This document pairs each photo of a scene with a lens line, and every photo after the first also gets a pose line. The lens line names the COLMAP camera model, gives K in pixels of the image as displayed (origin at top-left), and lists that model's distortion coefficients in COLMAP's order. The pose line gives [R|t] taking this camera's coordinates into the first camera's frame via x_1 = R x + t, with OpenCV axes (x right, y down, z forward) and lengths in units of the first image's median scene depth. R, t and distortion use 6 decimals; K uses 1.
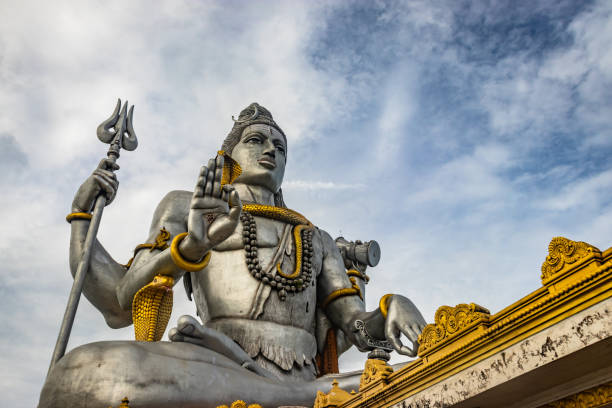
lens RADIAL K [[493.7, 0, 306.0], [0, 493.7, 204.0], [0, 0, 1]] dist [-0.010886, -0.002769]
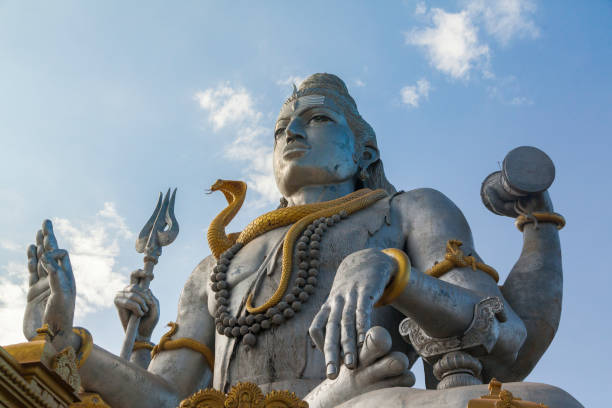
lens RADIAL K [[709.6, 0, 306.0], [0, 709.6, 204.0], [0, 0, 1]] dist [0.001505, 0.011396]
pose [[0.538033, -0.523323, -0.660797, 0.636019], [0.461472, 0.838891, -0.288627, 0.312482], [0.705382, -0.149649, 0.692850, 0.437140]]
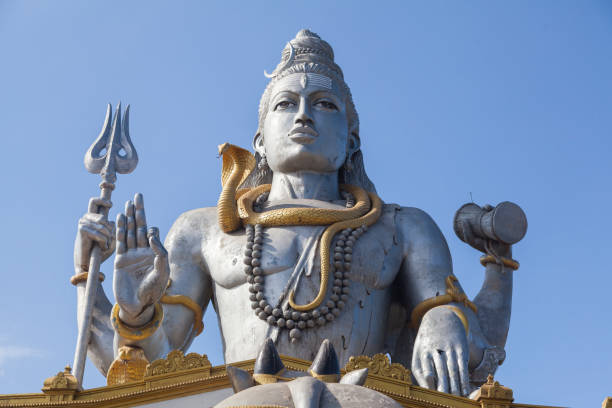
lens RADIAL K [[938.8, 0, 306.0], [0, 938.8, 204.0], [0, 0, 1]] dist [-0.002807, -0.005838]
pose [[0.851093, -0.219136, -0.477096, 0.647525], [0.274137, 0.960499, 0.047865, -0.064180], [0.447761, -0.171527, 0.877547, -0.183389]]
